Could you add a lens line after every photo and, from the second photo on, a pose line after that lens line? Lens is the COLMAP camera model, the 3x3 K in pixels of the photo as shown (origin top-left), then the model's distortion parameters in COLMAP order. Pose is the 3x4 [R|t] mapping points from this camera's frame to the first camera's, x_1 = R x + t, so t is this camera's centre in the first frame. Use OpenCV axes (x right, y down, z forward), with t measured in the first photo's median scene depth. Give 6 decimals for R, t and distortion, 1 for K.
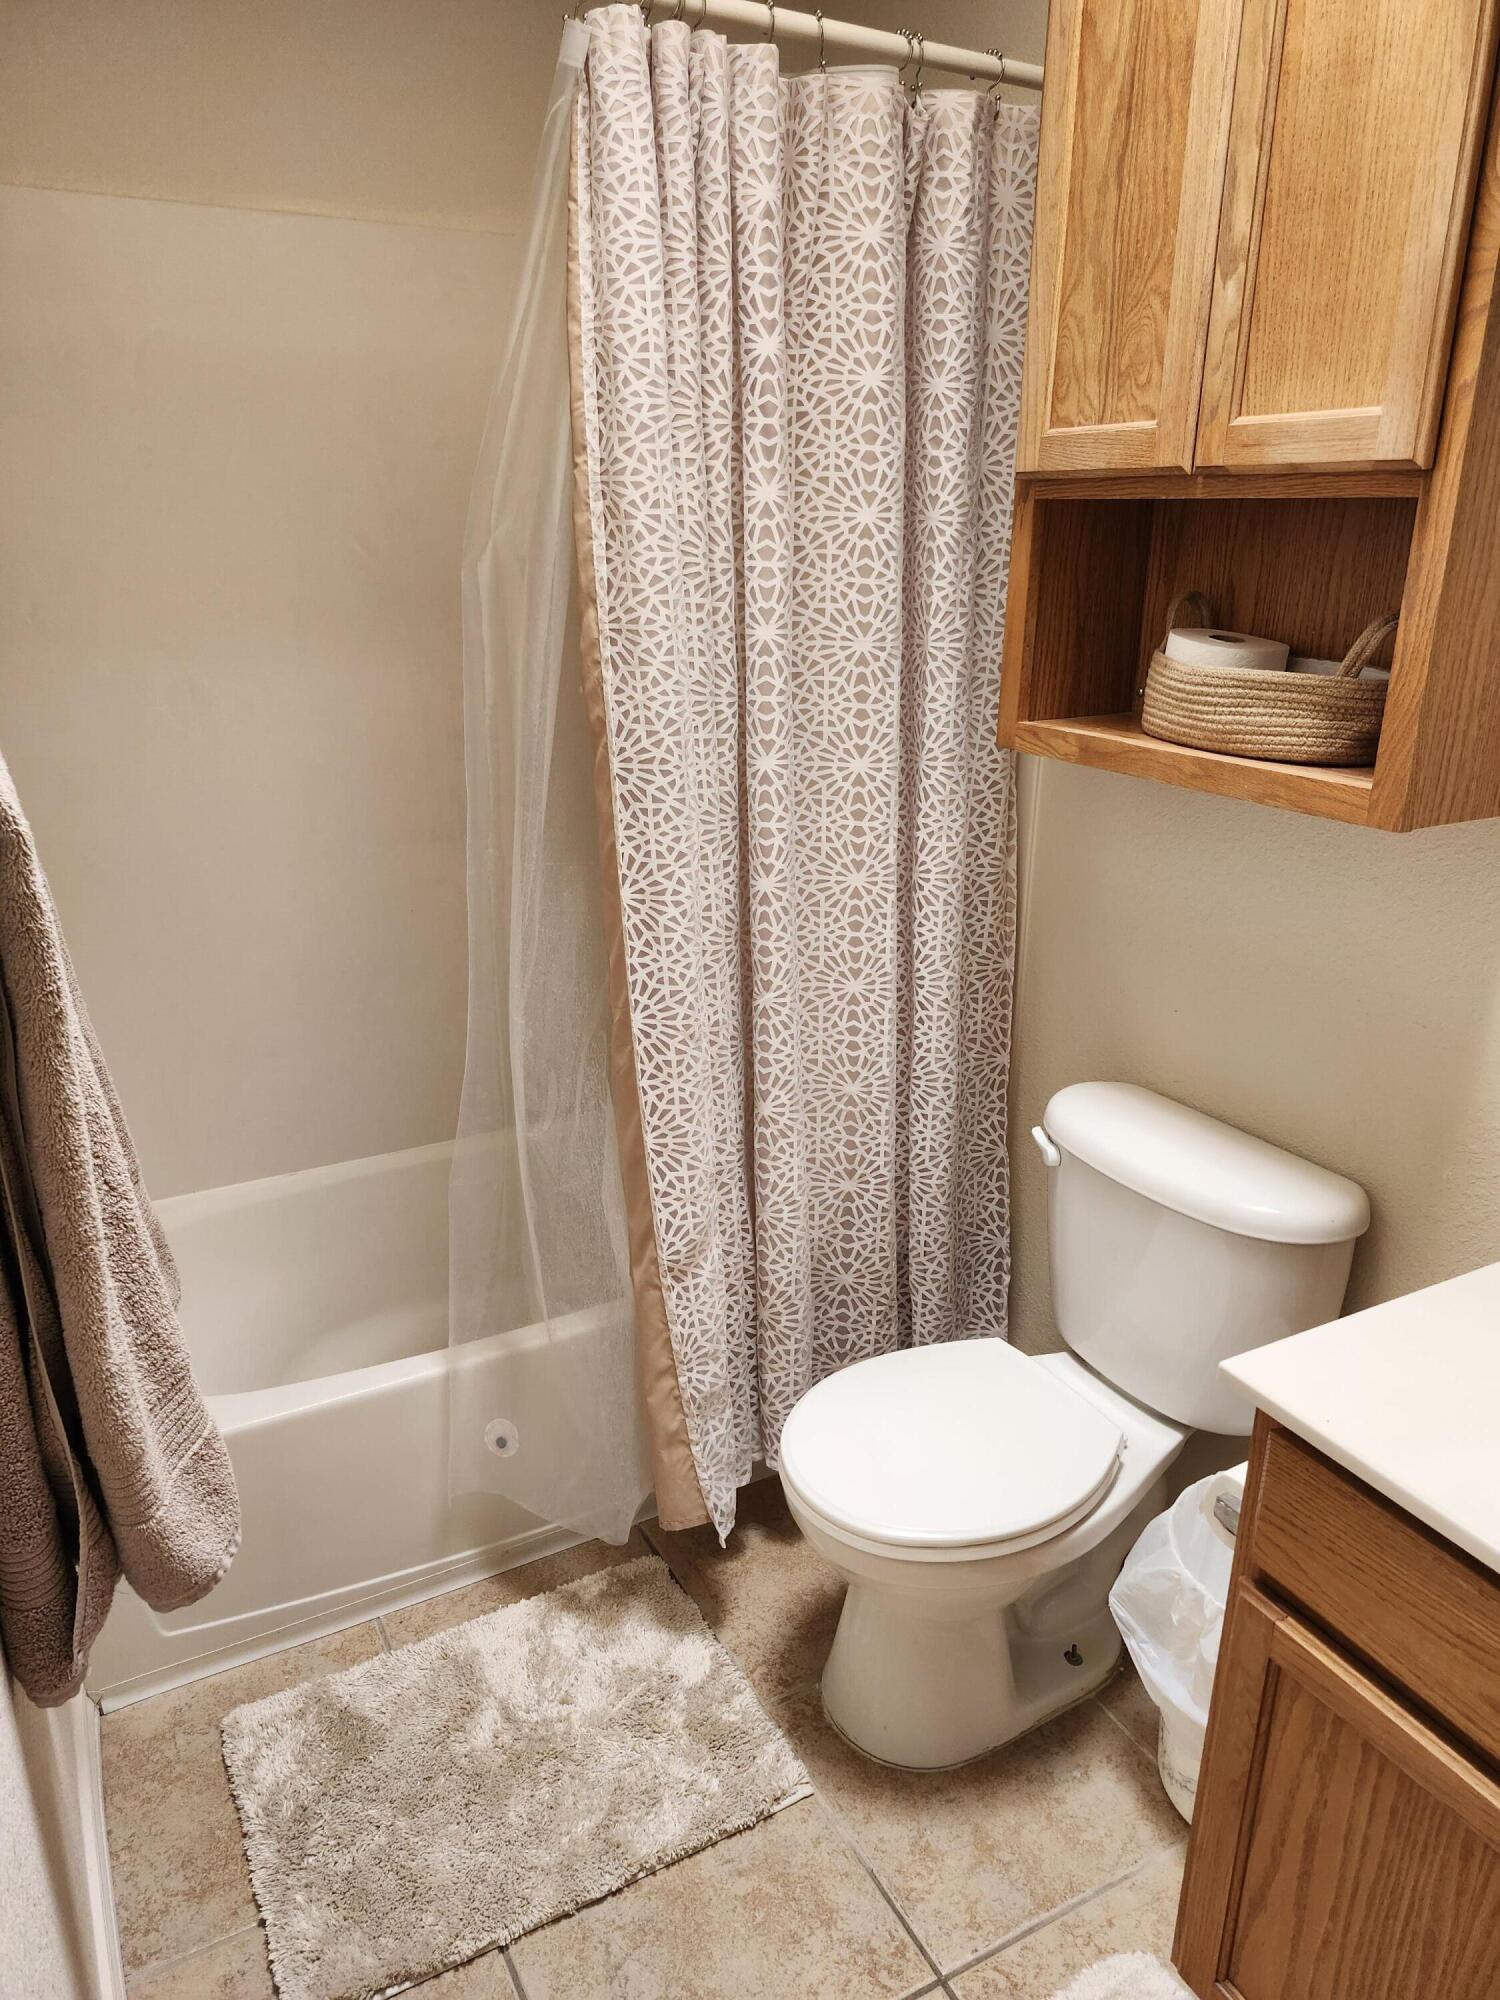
lens RADIAL K [[1418.2, 0, 712.3], [0, 1418.2, 1038.3], [0, 0, 1]] dist [0.077548, -0.088046]
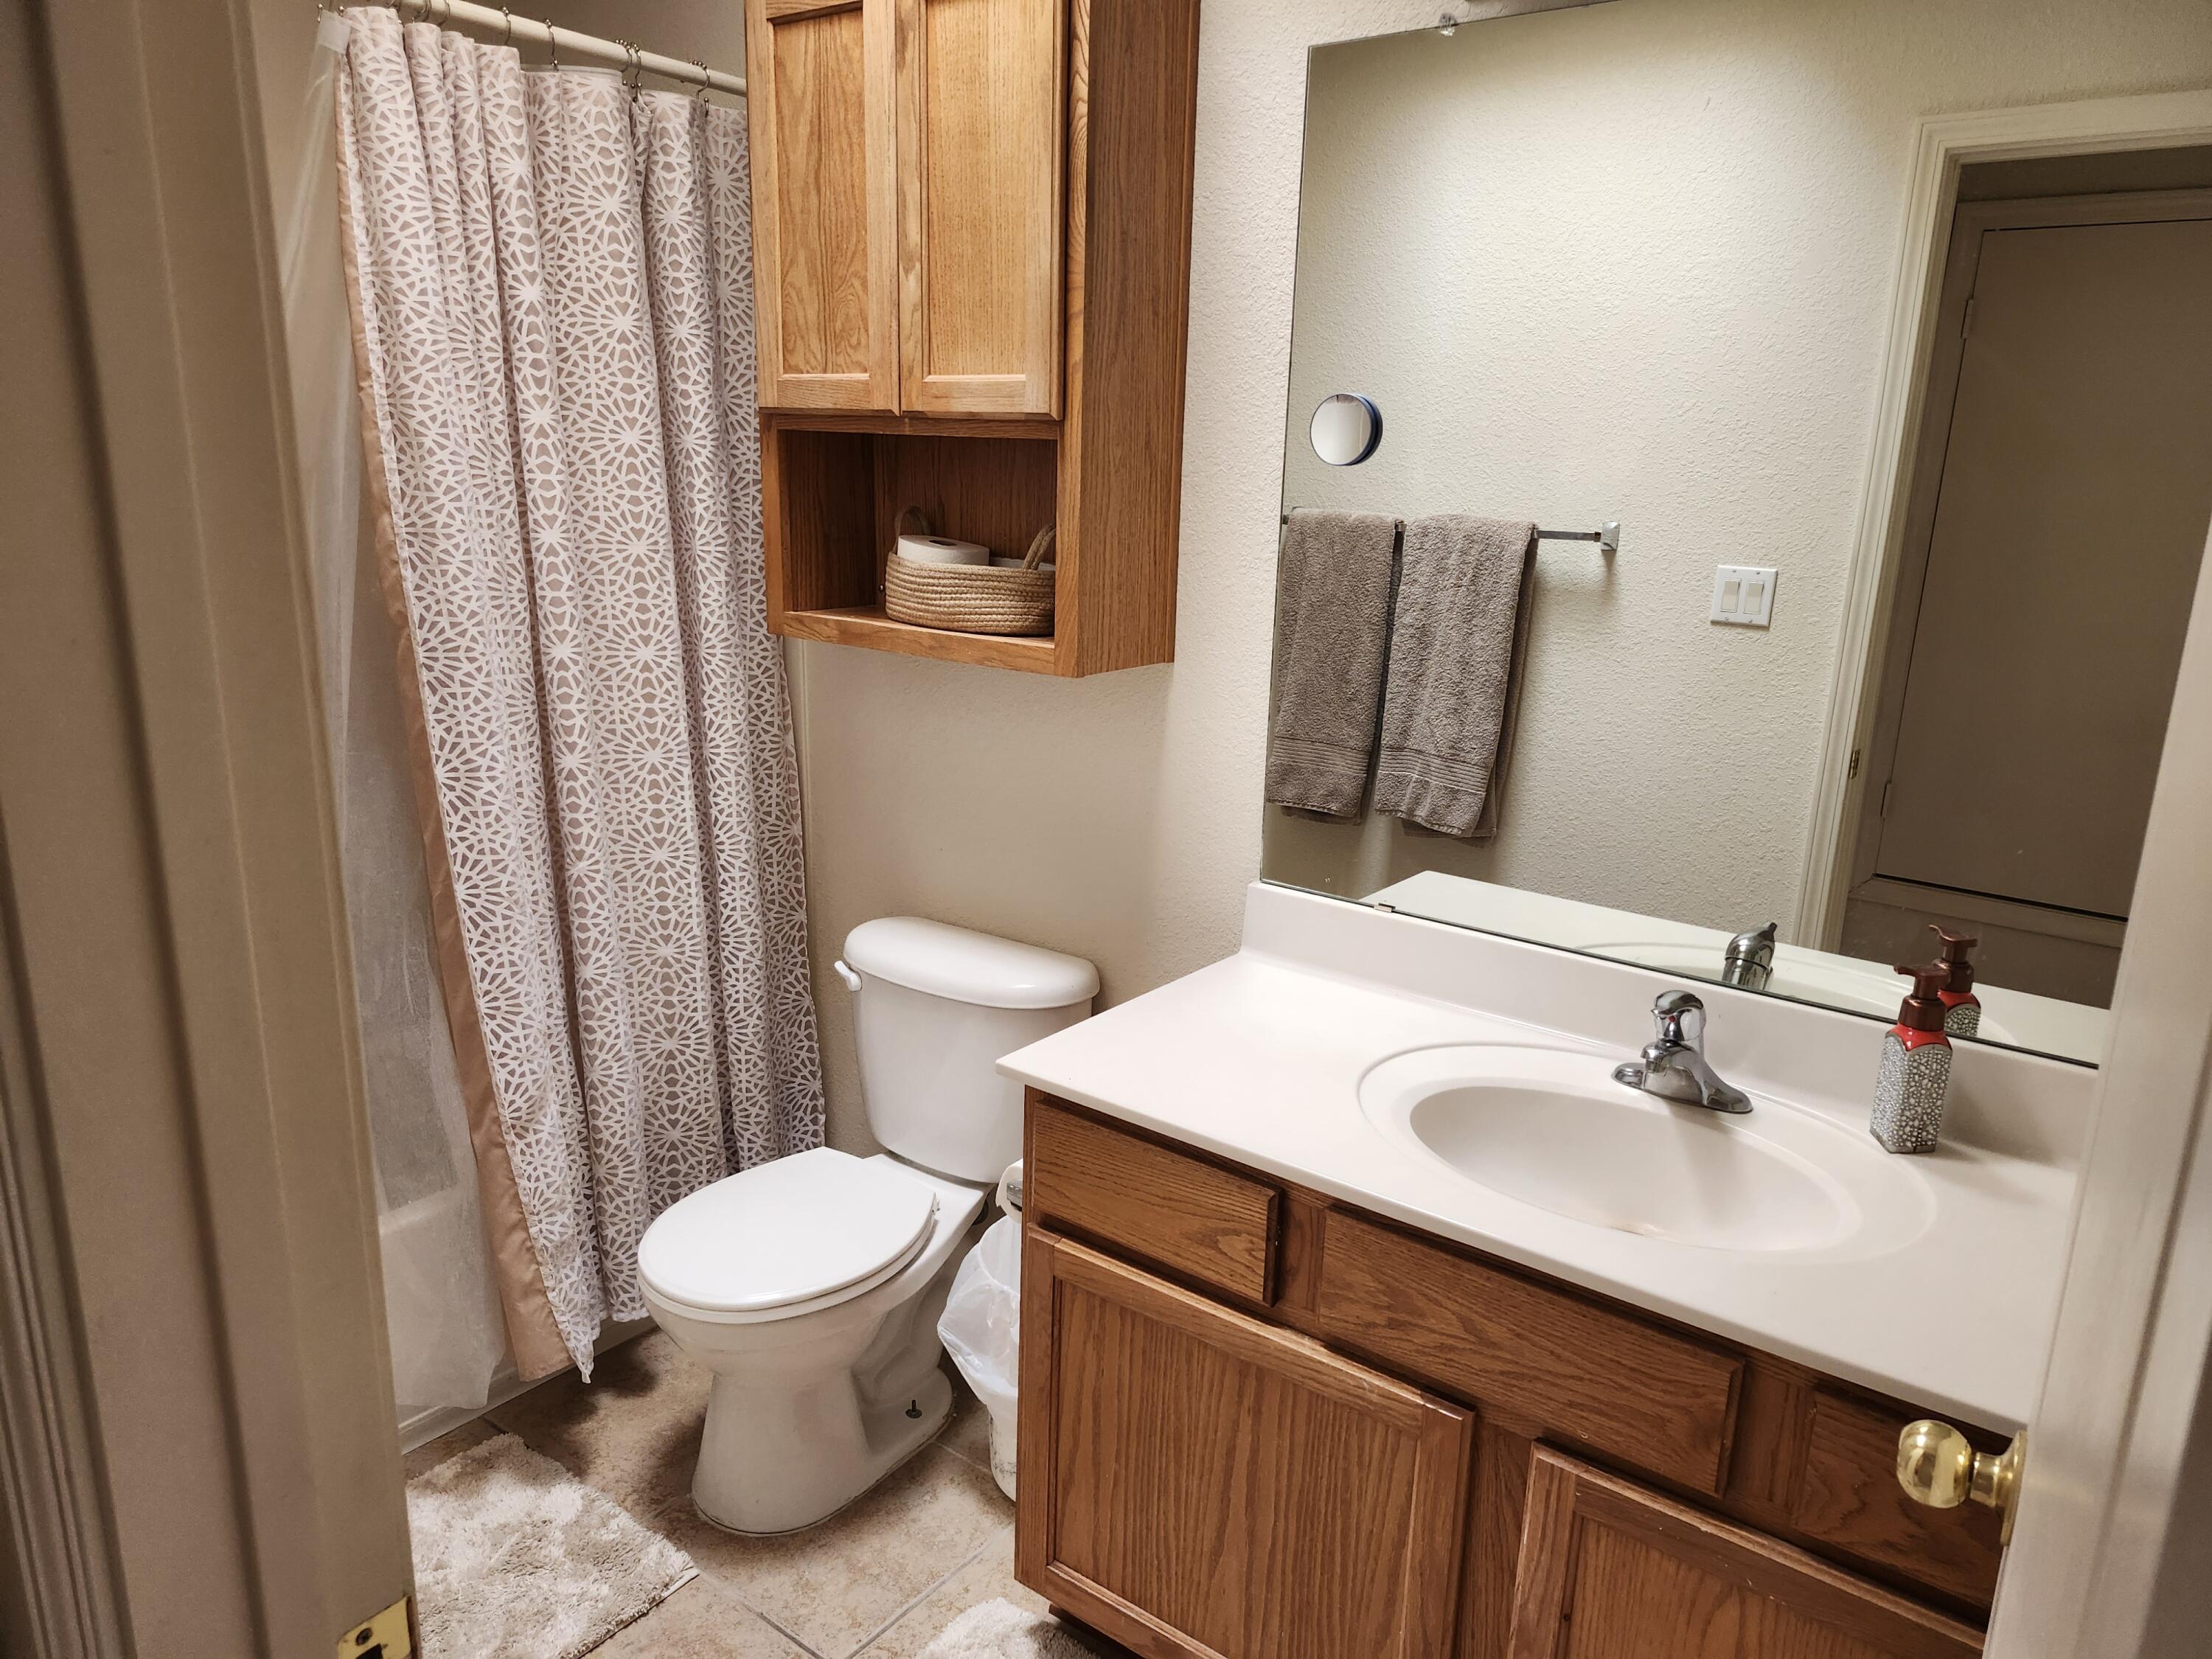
lens RADIAL K [[1568.5, 0, 1088.4], [0, 1568.5, 846.7], [0, 0, 1]] dist [0.077548, -0.088046]
pose [[0.915077, -0.082824, 0.394683, -0.086451], [0.119240, 0.990492, -0.068607, 0.090488], [-0.385248, 0.109843, 0.916253, -0.269380]]
